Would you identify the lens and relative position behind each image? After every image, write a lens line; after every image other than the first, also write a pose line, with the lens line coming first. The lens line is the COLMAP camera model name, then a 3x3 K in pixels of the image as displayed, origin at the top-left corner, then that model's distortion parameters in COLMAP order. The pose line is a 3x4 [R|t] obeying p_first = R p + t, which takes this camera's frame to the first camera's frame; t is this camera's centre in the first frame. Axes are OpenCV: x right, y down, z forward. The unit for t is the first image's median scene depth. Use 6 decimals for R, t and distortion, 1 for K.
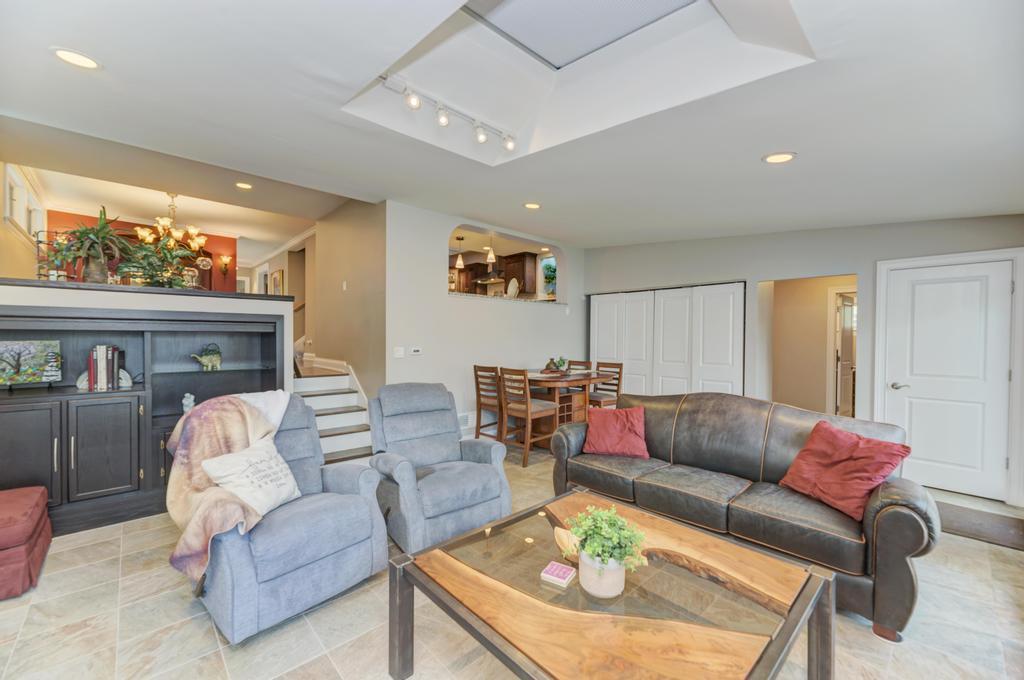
lens RADIAL K [[411.9, 0, 510.3], [0, 411.9, 340.8], [0, 0, 1]] dist [-0.002169, -0.000052]
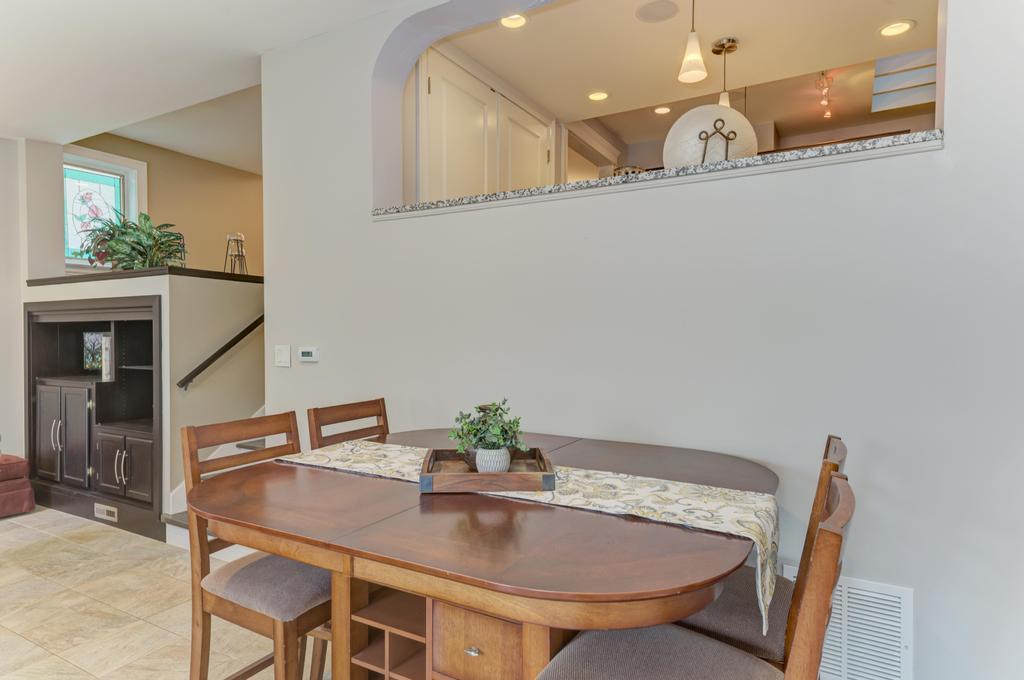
lens RADIAL K [[586.4, 0, 511.9], [0, 586.4, 338.7], [0, 0, 1]] dist [0.017311, 0.000346]
pose [[0.285596, -0.000850, -0.958350, 0.579071], [-0.010228, 0.999940, -0.003935, 0.009583], [0.958296, 0.010926, 0.285570, 1.287927]]
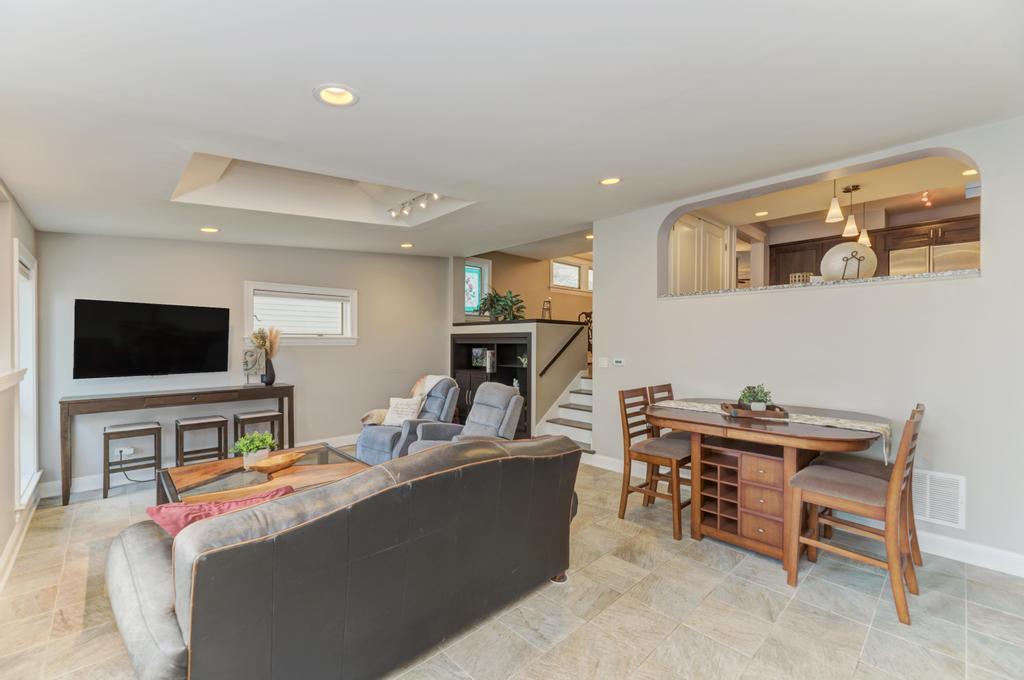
lens RADIAL K [[423.6, 0, 513.2], [0, 423.6, 341.9], [0, 0, 1]] dist [0.000248, -0.000289]
pose [[-0.008854, -0.012405, -0.999884, 0.959528], [-0.017522, 0.999771, -0.012248, -0.007689], [0.999807, 0.017412, -0.009069, 0.951206]]
